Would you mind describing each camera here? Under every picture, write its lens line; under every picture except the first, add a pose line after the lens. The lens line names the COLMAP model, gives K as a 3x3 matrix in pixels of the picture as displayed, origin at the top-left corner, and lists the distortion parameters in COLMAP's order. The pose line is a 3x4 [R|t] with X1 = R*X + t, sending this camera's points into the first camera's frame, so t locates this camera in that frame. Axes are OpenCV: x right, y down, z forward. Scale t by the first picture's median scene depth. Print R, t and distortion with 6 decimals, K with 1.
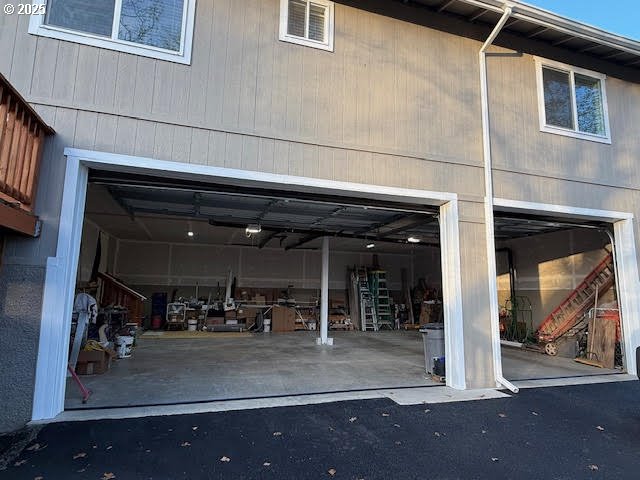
lens RADIAL K [[367.8, 0, 321.4], [0, 367.8, 240.9], [0, 0, 1]] dist [0.005457, -0.001266]
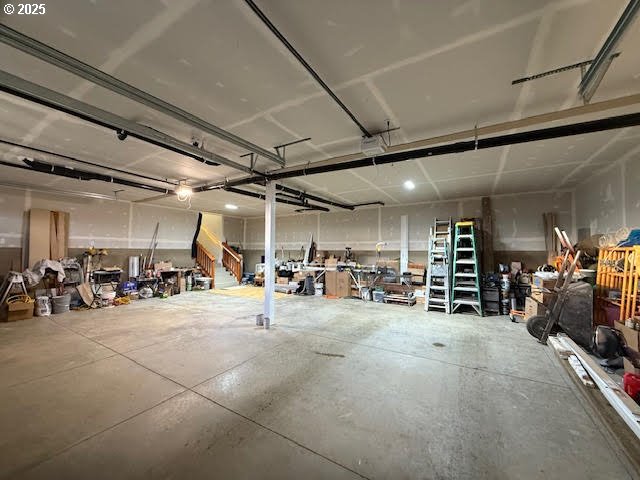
lens RADIAL K [[256.1, 0, 318.9], [0, 256.1, 239.6], [0, 0, 1]] dist [-0.001592, -0.000126]
pose [[0.646937, -0.045258, -0.761199, 0.372488], [0.114322, 0.992711, 0.038138, 0.073328], [0.753925, -0.111695, 0.647396, 0.573109]]
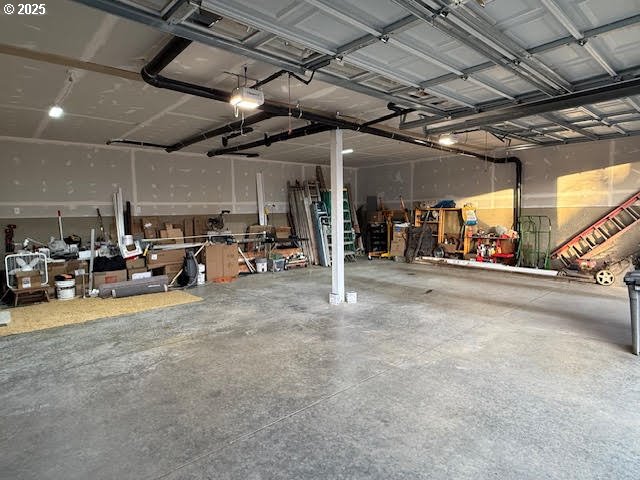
lens RADIAL K [[367.8, 0, 322.1], [0, 367.8, 239.9], [0, 0, 1]] dist [0.005457, -0.001266]
pose [[0.911516, -0.067823, 0.405633, -0.209872], [-0.024087, 0.975811, 0.217285, 0.025102], [-0.410558, -0.207829, 0.887834, 0.347655]]
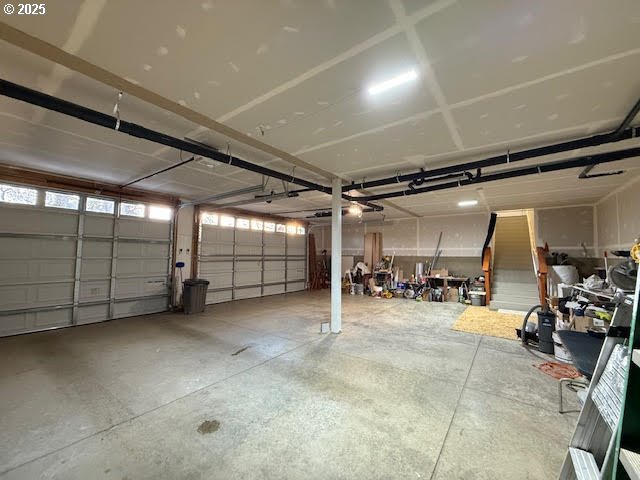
lens RADIAL K [[256.1, 0, 319.6], [0, 256.1, 241.2], [0, 0, 1]] dist [-0.001592, -0.000126]
pose [[-0.817643, -0.057833, -0.572813, 0.265273], [0.056987, 0.981926, -0.180483, 0.144522], [0.572898, -0.180214, -0.799569, 1.089560]]
